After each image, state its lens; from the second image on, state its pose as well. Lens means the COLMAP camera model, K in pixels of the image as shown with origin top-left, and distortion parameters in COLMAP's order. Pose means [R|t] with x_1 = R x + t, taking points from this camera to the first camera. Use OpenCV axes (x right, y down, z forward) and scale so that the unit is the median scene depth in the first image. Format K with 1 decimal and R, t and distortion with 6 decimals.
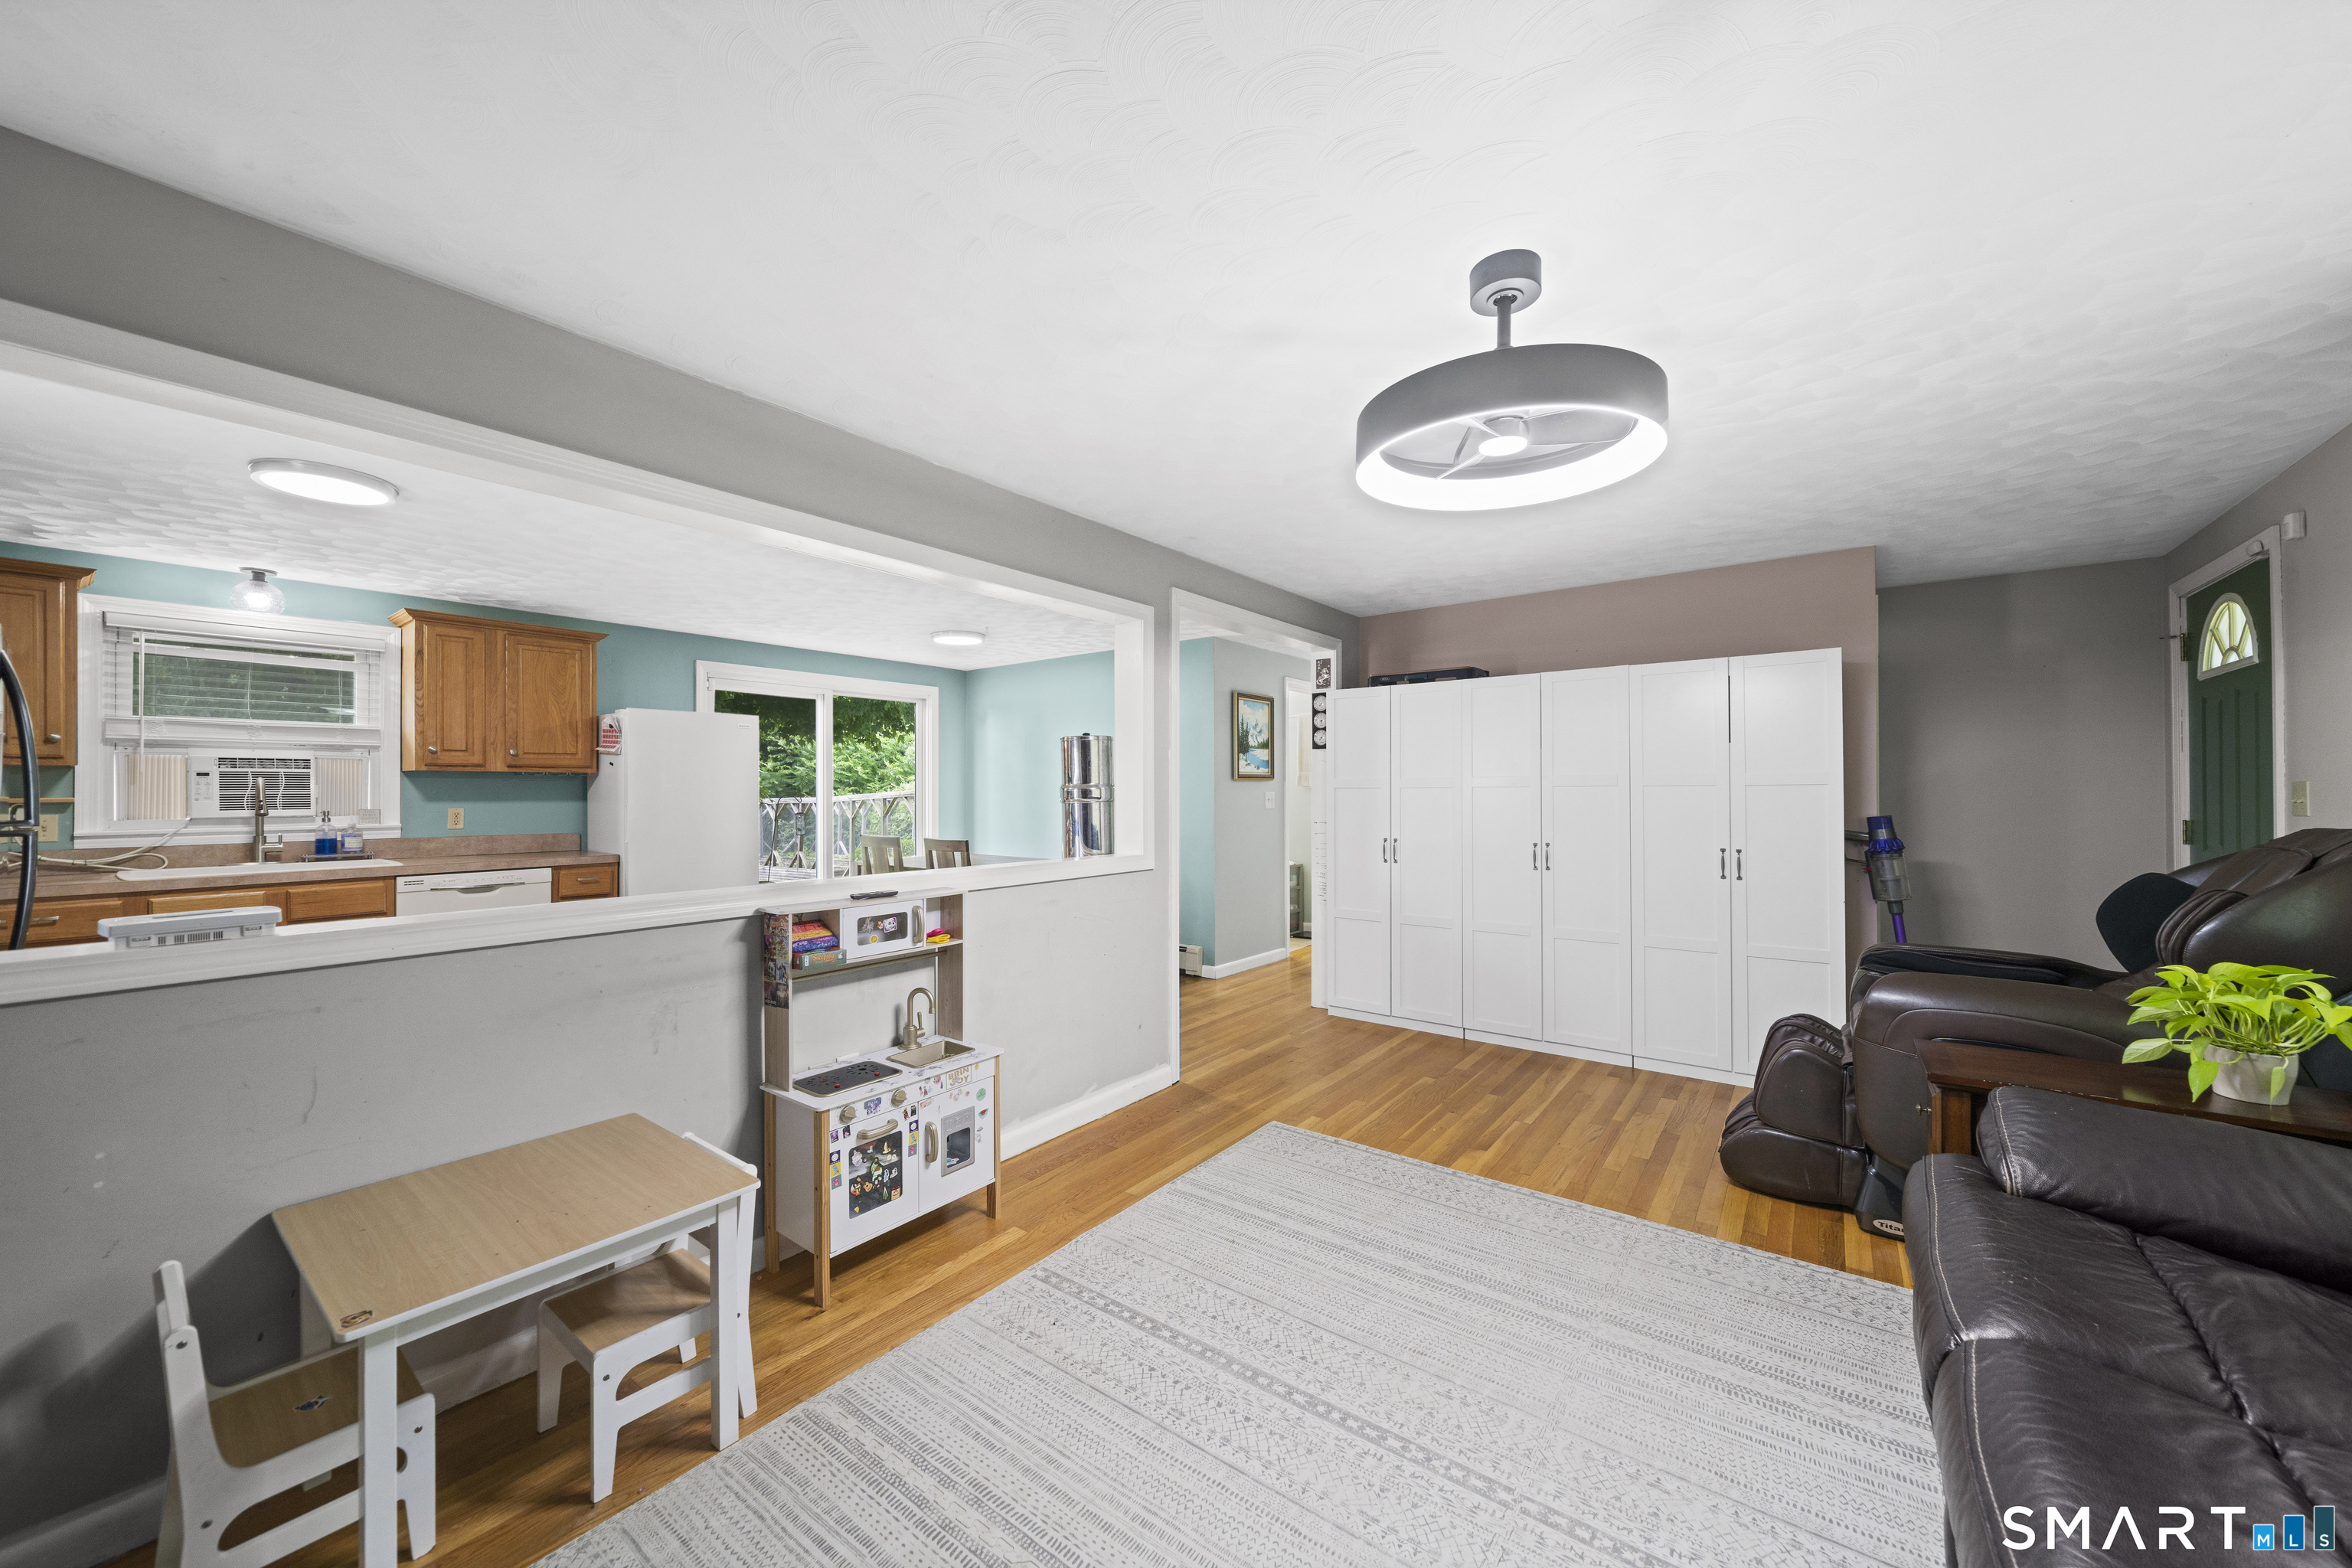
lens RADIAL K [[863.7, 0, 1166.4], [0, 863.7, 792.4], [0, 0, 1]] dist [-0.006625, 0.001583]
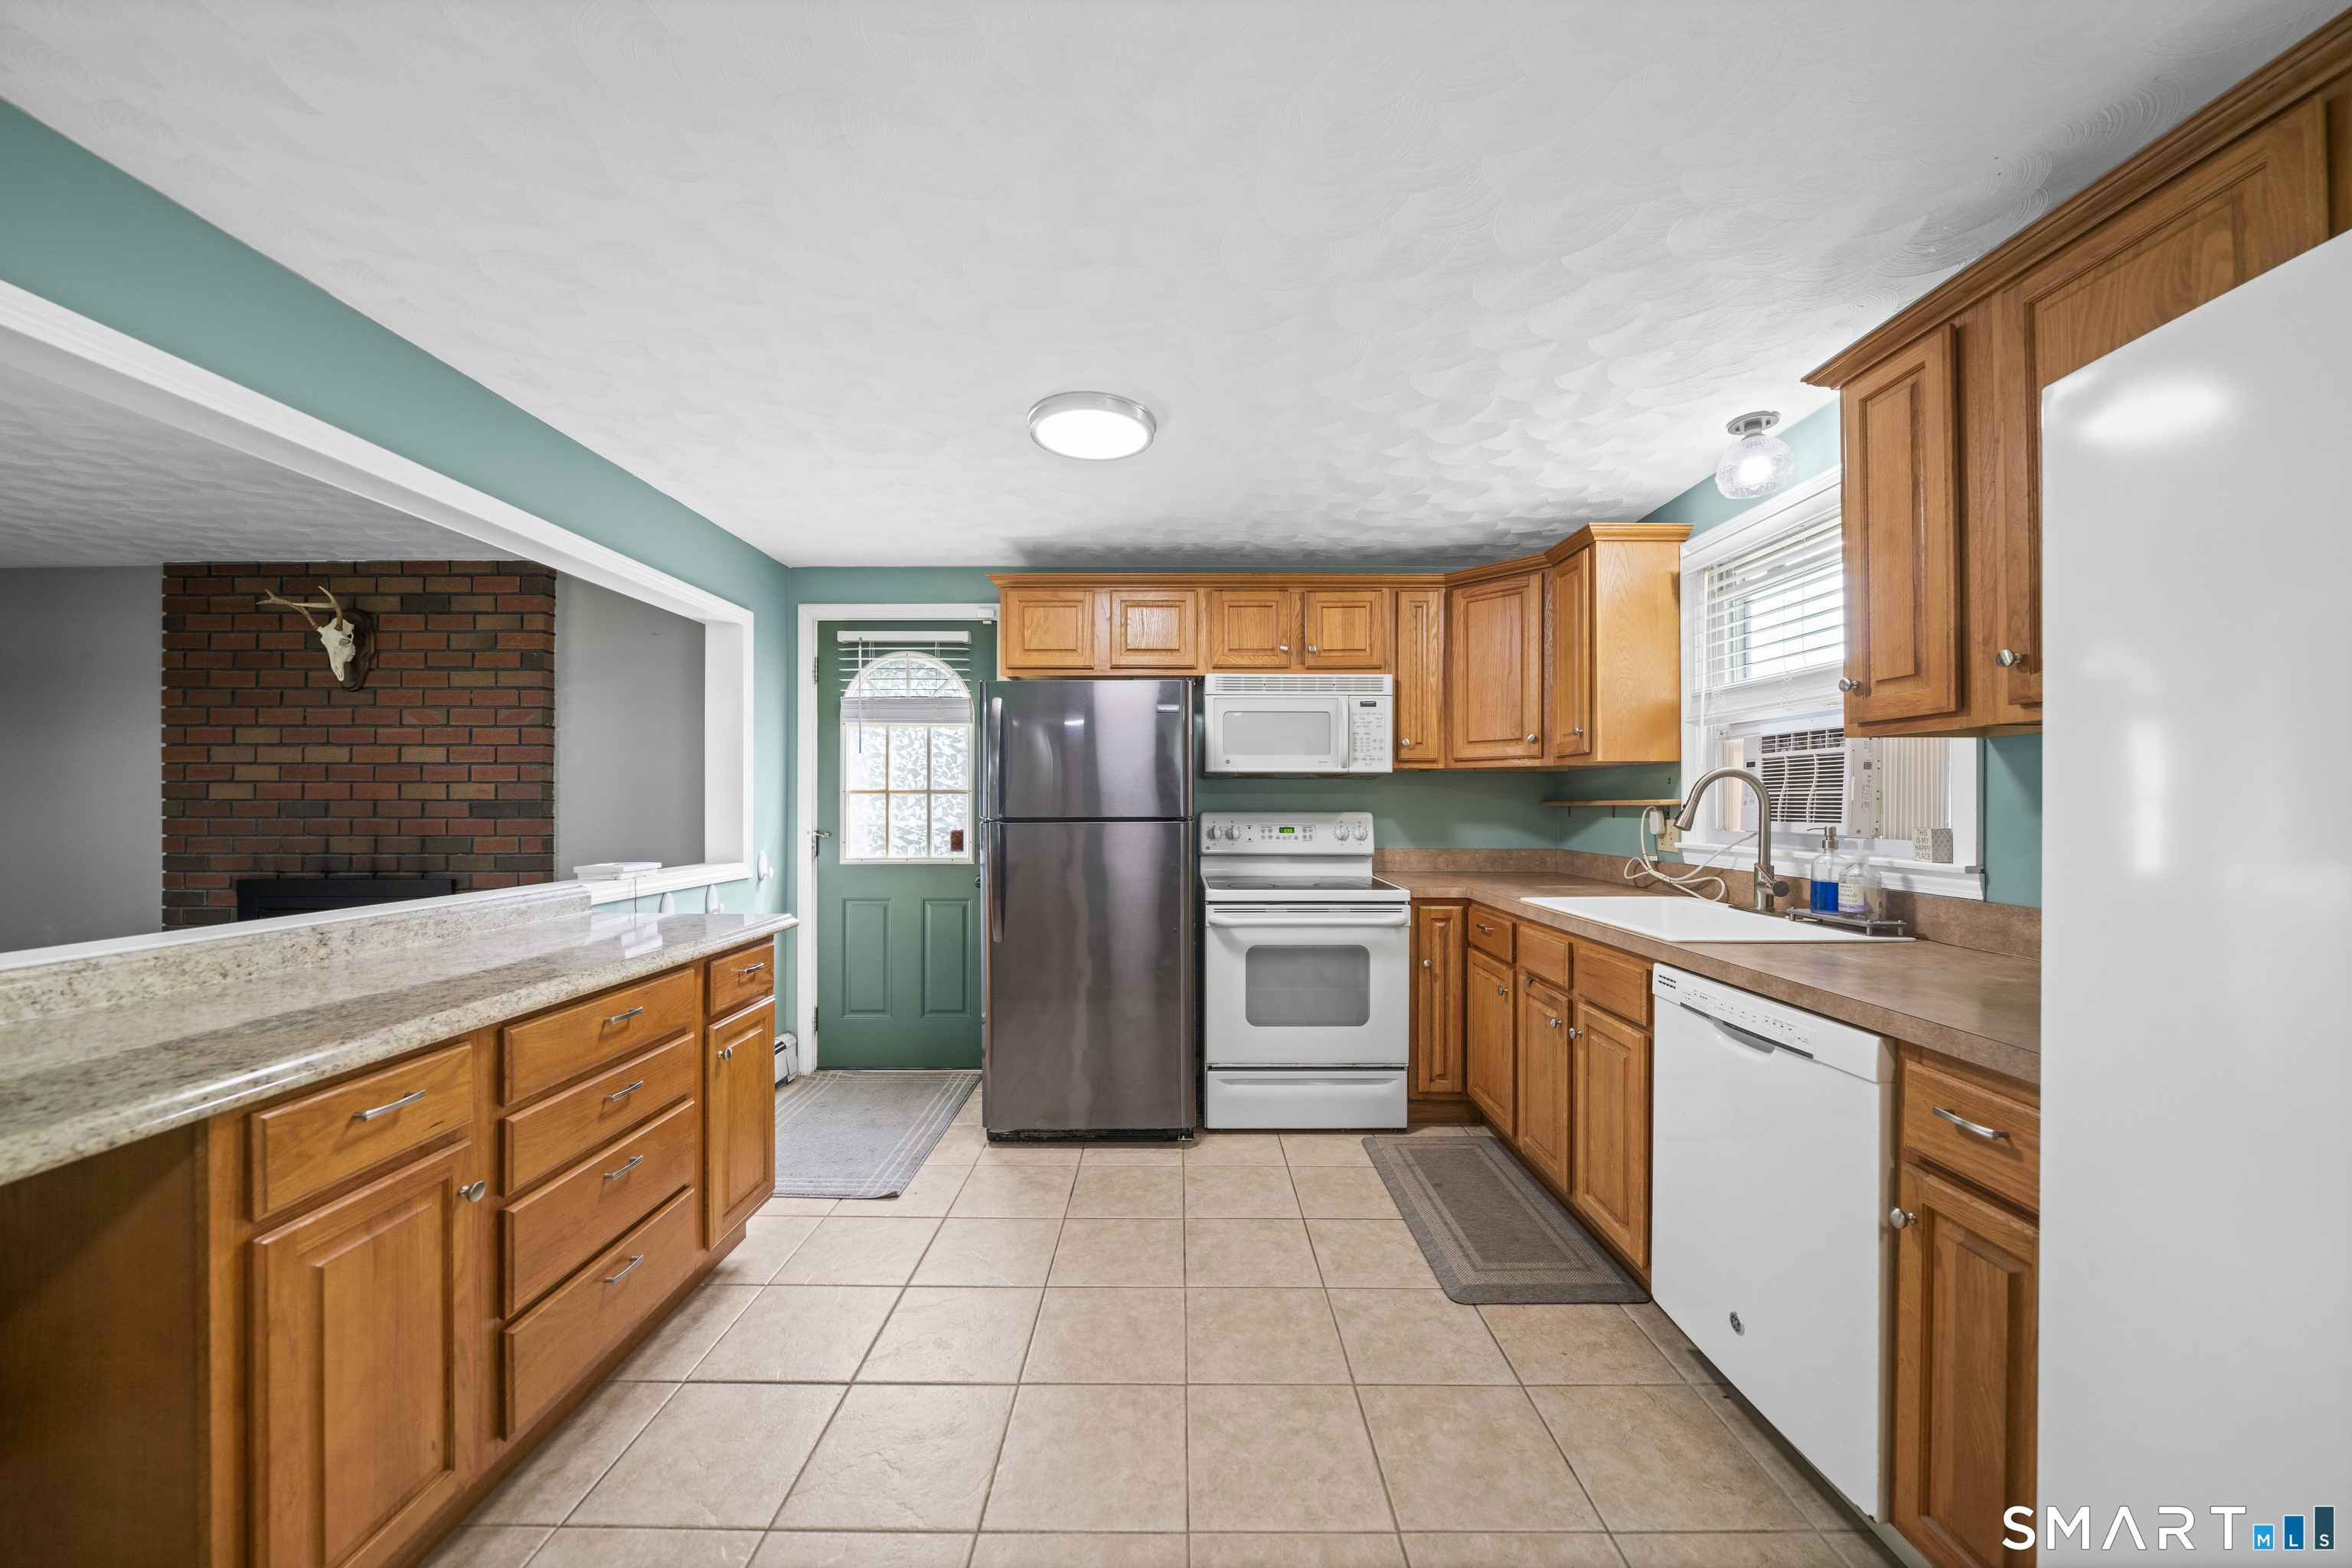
lens RADIAL K [[820.5, 0, 1183.6], [0, 820.5, 798.5], [0, 0, 1]] dist [-0.007361, 0.000298]
pose [[-0.782807, 0.003473, -0.622255, -0.381781], [0.004514, 0.999990, -0.000098, 0.003077], [0.622249, -0.002886, -0.782814, 1.181759]]
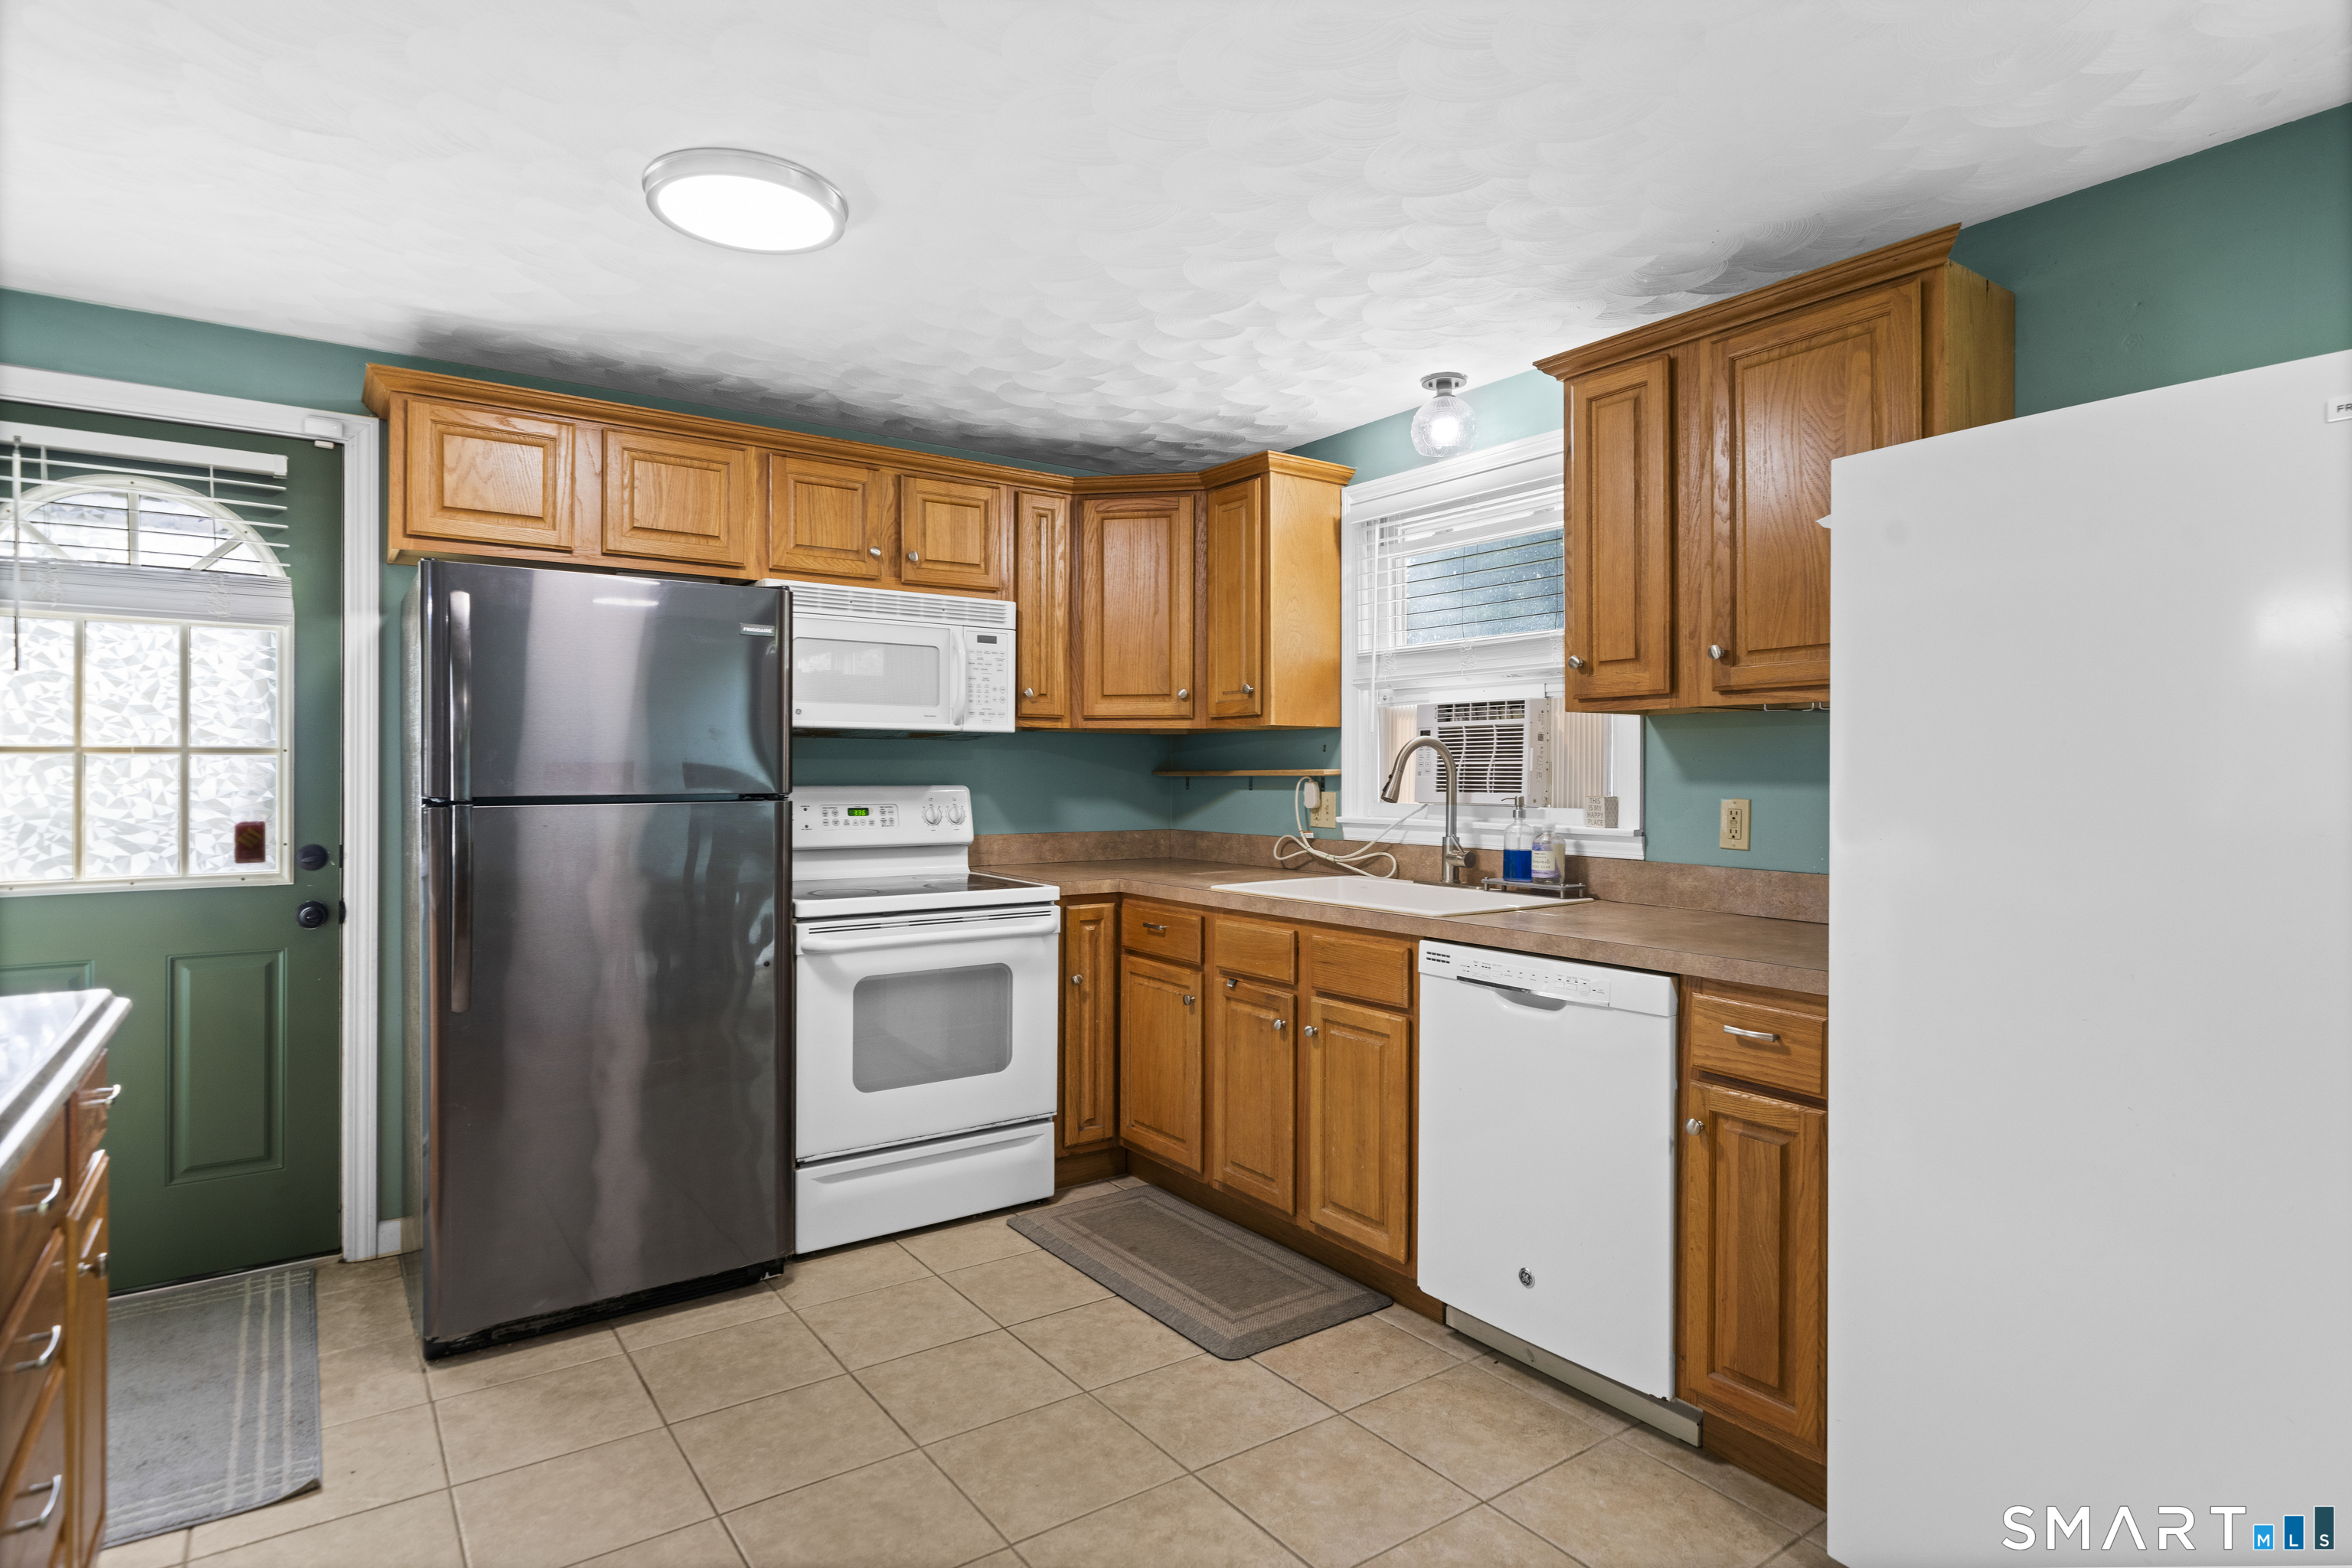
lens RADIAL K [[1214.6, 0, 1186.8], [0, 1214.6, 768.4], [0, 0, 1]] dist [-0.000416, 0.000750]
pose [[-0.279616, 0.003042, -0.960107, -0.210044], [-0.000280, 0.999995, 0.003250, 0.001966], [0.960112, 0.001177, -0.279614, 1.047550]]
